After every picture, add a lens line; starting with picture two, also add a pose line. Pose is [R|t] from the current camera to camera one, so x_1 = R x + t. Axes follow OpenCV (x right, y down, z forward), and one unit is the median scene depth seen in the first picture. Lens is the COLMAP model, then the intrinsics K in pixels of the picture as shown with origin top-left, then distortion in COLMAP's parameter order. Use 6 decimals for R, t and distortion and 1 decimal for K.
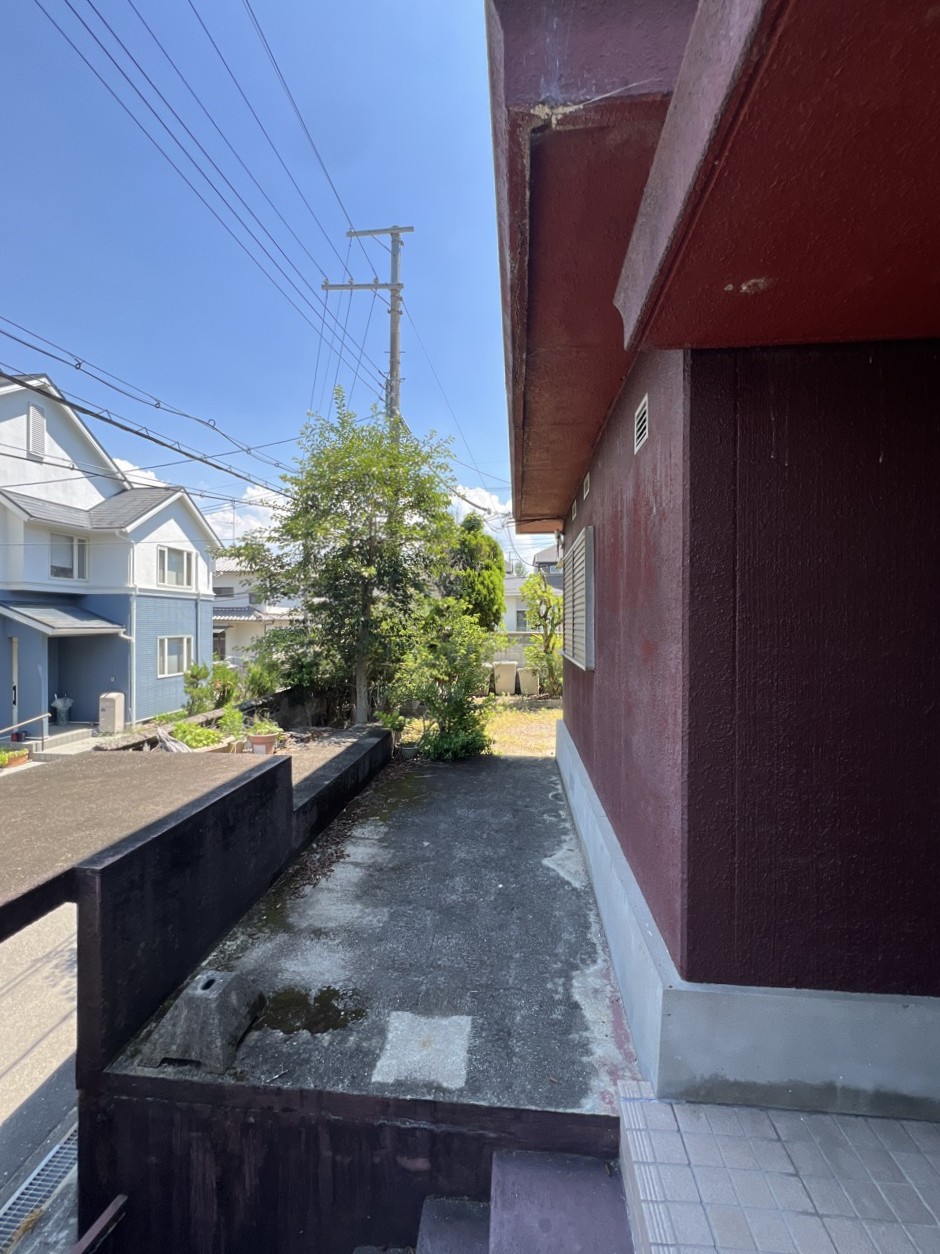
lens RADIAL K [[511.8, 0, 470.0], [0, 511.8, 627.0], [0, 0, 1]] dist [-0.001438, 0.000653]
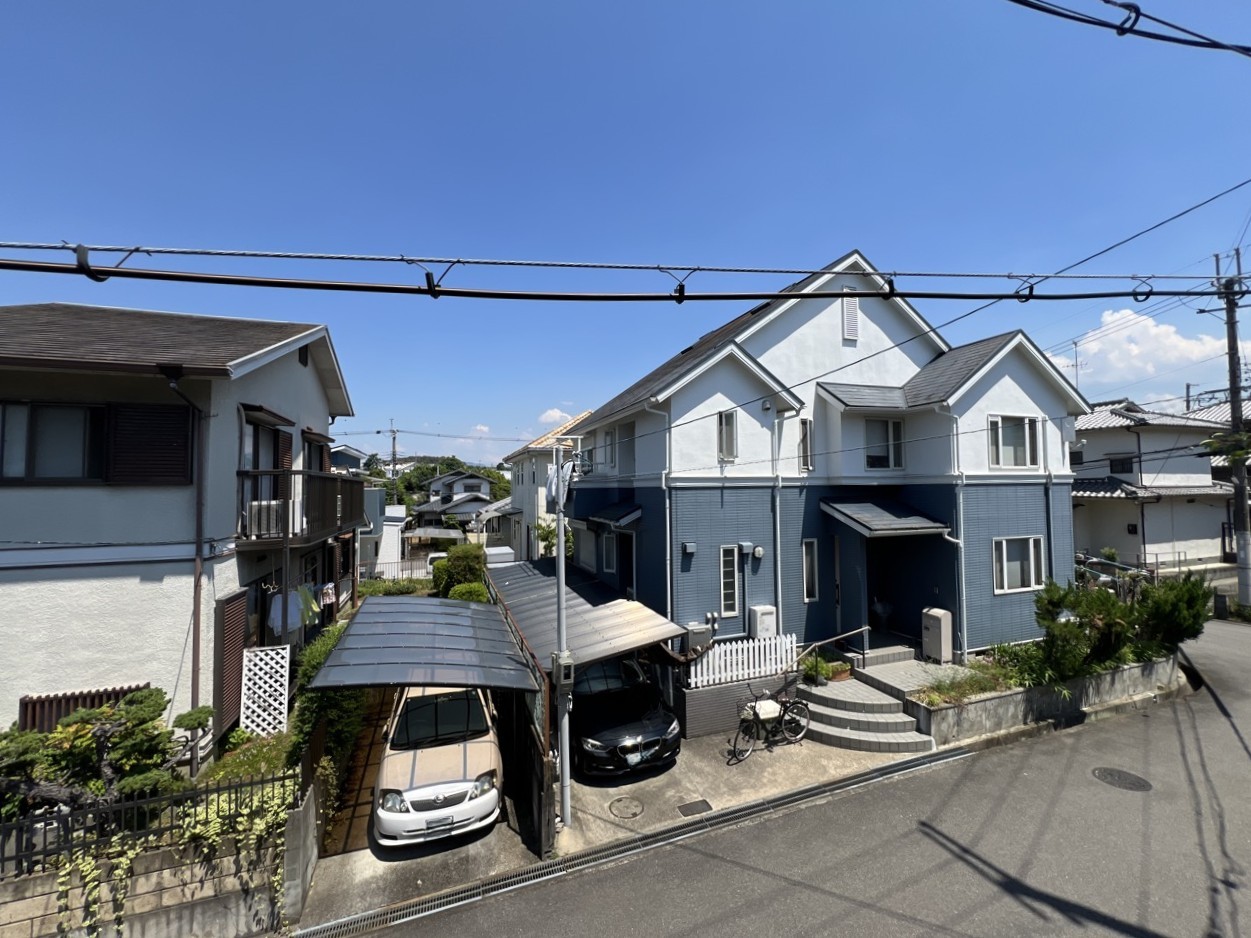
lens RADIAL K [[510.6, 0, 625.5], [0, 510.6, 469.0], [0, 0, 1]] dist [-0.001438, 0.000653]
pose [[0.421710, -0.040924, -0.905807, -0.170138], [0.005359, 0.999076, -0.042643, -0.055525], [0.906715, 0.013129, 0.421539, 0.216439]]
